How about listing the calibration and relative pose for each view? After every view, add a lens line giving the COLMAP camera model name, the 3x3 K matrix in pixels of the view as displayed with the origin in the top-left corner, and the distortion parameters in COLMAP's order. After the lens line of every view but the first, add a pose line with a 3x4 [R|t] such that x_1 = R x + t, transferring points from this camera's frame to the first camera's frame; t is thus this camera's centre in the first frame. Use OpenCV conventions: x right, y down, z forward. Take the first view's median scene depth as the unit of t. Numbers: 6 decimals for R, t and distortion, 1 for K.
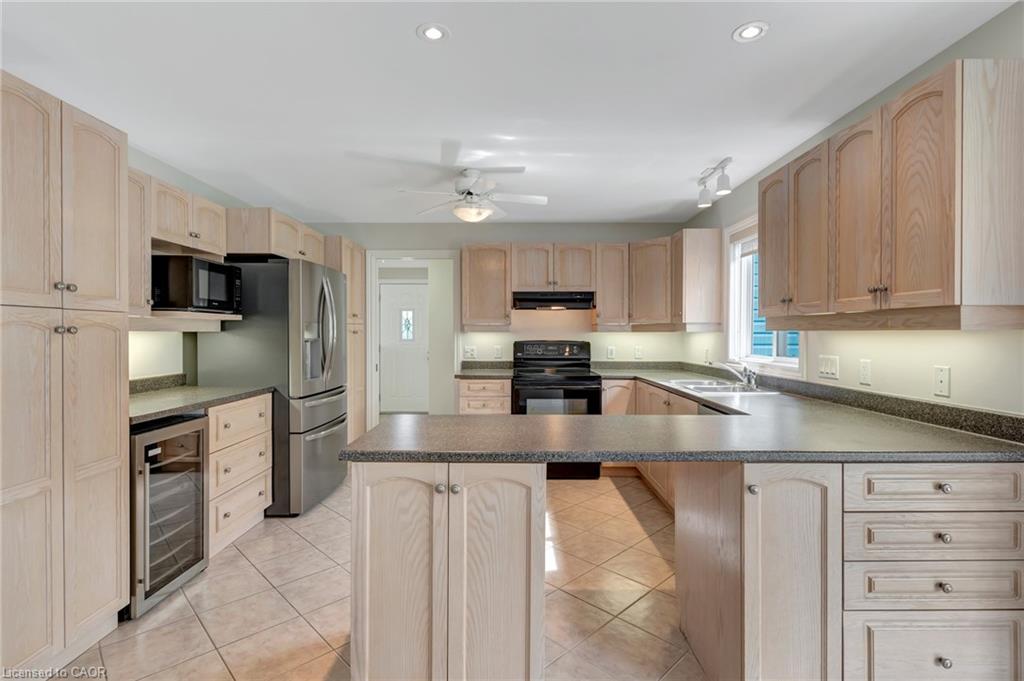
lens RADIAL K [[490.4, 0, 512.5], [0, 490.4, 336.7], [0, 0, 1]] dist [0.007473, -0.001669]
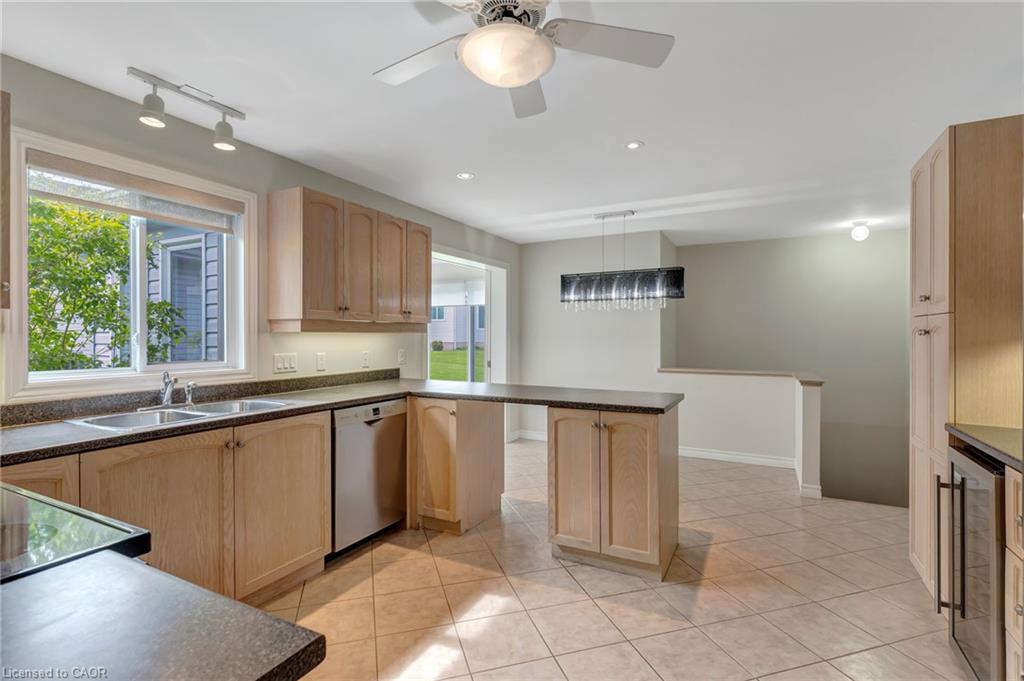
lens RADIAL K [[490.4, 0, 514.9], [0, 490.4, 334.8], [0, 0, 1]] dist [0.007473, -0.001669]
pose [[-0.891116, -0.000504, 0.453775, -0.273327], [0.002892, 0.999973, 0.006790, -0.008718], [-0.453766, 0.007363, -0.891090, 1.304429]]
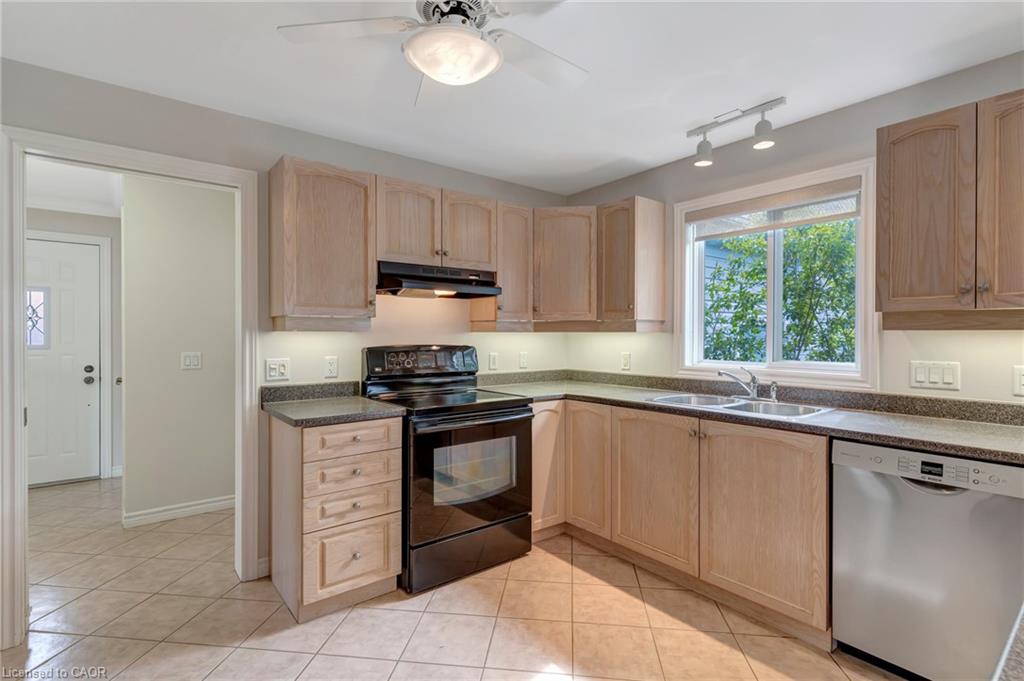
lens RADIAL K [[490.4, 0, 511.1], [0, 490.4, 335.5], [0, 0, 1]] dist [0.007473, -0.001669]
pose [[0.781051, -0.001222, 0.624466, -0.299945], [0.004047, 0.999987, -0.003105, -0.002864], [-0.624455, 0.004953, 0.781045, 0.582018]]
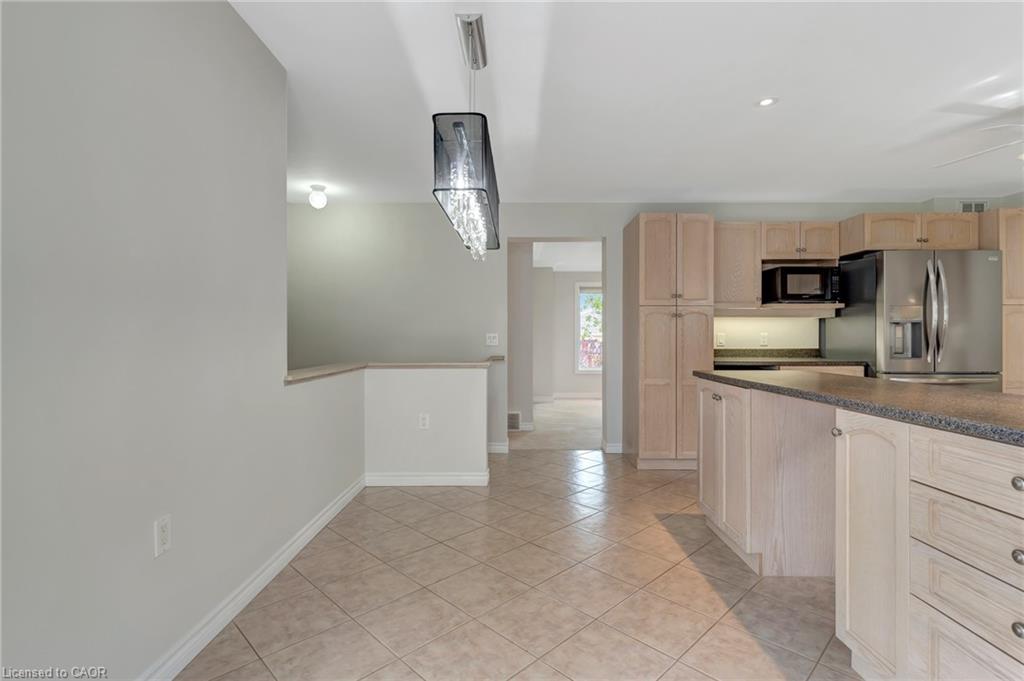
lens RADIAL K [[490.4, 0, 507.2], [0, 490.4, 344.1], [0, 0, 1]] dist [0.007473, -0.001669]
pose [[-0.005119, 0.013285, -0.999899, 0.656786], [-0.008664, 0.999874, 0.013329, 0.046624], [0.999949, 0.008731, -0.005003, 0.121286]]
